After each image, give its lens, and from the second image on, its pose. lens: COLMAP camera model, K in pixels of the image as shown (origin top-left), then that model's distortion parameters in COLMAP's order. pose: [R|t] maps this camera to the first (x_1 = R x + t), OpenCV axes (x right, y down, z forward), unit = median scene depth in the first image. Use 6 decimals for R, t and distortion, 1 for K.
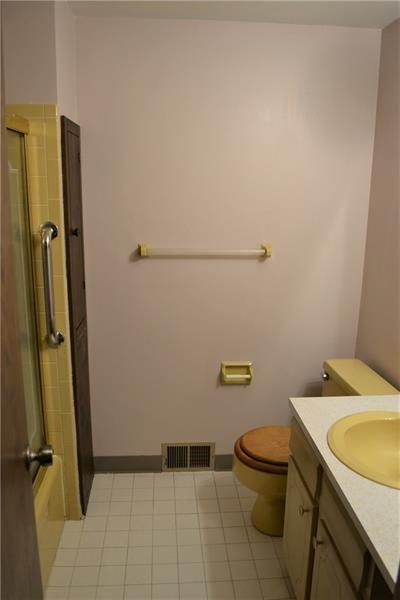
lens RADIAL K [[502.3, 0, 199.7], [0, 502.3, 300.9], [0, 0, 1]] dist [-0.072395, 0.000745]
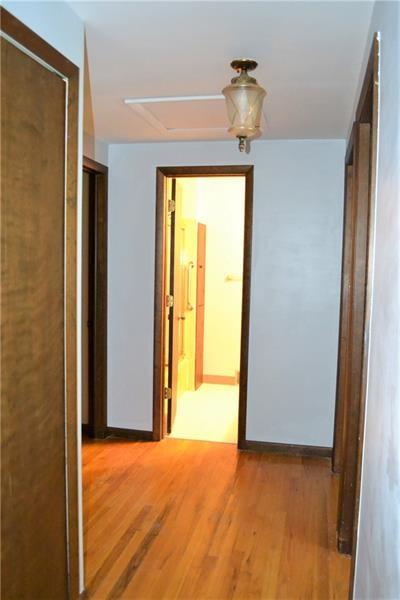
lens RADIAL K [[502.3, 0, 200.0], [0, 502.3, 299.5], [0, 0, 1]] dist [-0.072395, 0.000745]
pose [[0.960558, 0.032054, -0.276225, 0.451790], [-0.073984, 0.986991, -0.142744, 0.387007], [0.268056, 0.157550, 0.950433, -1.382468]]
